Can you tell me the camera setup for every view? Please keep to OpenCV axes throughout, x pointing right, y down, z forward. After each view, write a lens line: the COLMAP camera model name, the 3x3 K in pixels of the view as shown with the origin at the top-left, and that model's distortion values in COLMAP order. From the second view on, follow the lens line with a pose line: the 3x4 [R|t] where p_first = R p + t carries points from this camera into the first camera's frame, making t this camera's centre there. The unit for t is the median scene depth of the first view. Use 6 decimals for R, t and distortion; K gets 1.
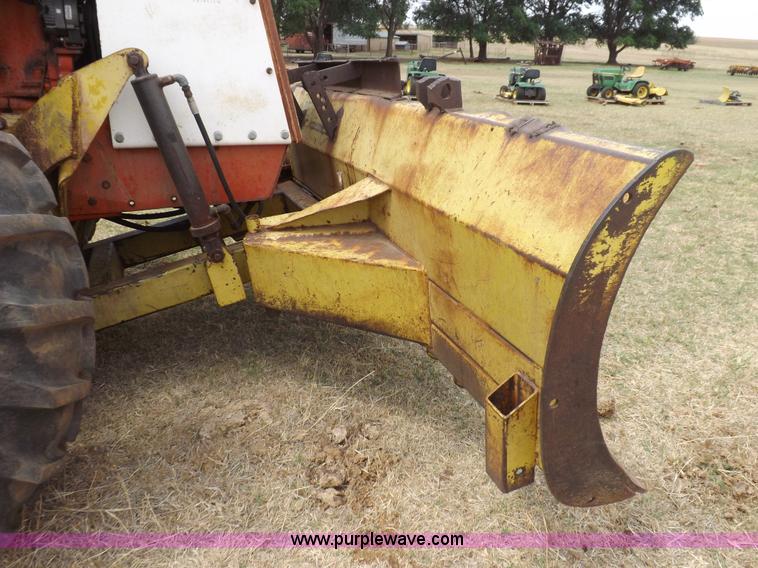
lens RADIAL K [[549.3, 0, 379.0], [0, 549.3, 284.0], [0, 0, 1]] dist [-0.052870, 0.003304]
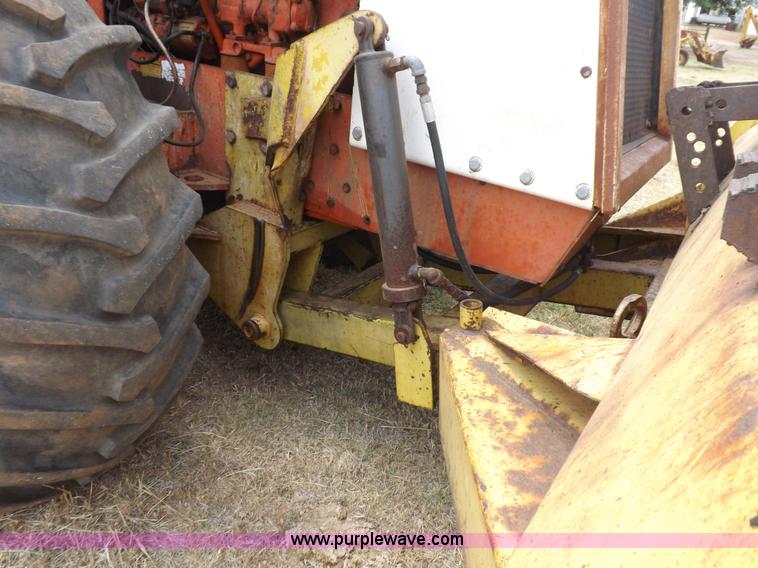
lens RADIAL K [[549.3, 0, 379.0], [0, 549.3, 284.0], [0, 0, 1]] dist [-0.052870, 0.003304]
pose [[0.543778, 0.395206, -0.740350, 0.171606], [-0.384690, 0.901420, 0.198637, -0.246085], [0.745868, 0.176790, 0.642204, 0.579528]]
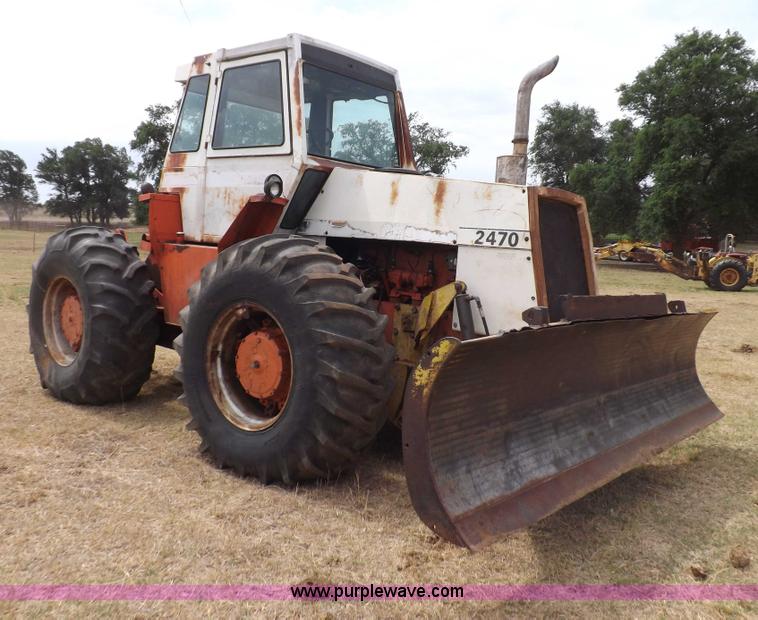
lens RADIAL K [[698.2, 0, 379.0], [0, 698.2, 310.0], [0, 0, 1]] dist [-0.066275, 0.001943]
pose [[0.458912, 0.080781, -0.884802, 1.509391], [-0.373446, 0.921156, -0.109592, 0.040774], [0.806187, 0.380719, 0.452897, -0.310178]]
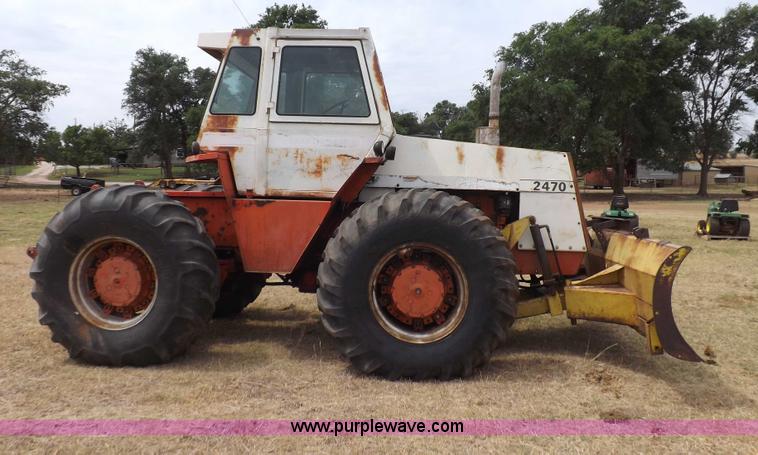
lens RADIAL K [[638.8, 0, 376.3], [0, 638.8, 195.9], [0, 0, 1]] dist [-0.051653, -0.000258]
pose [[0.891745, -0.009765, -0.452433, 0.320714], [-0.163141, 0.925605, -0.341527, 0.706574], [0.422109, 0.378366, 0.823810, -2.032778]]
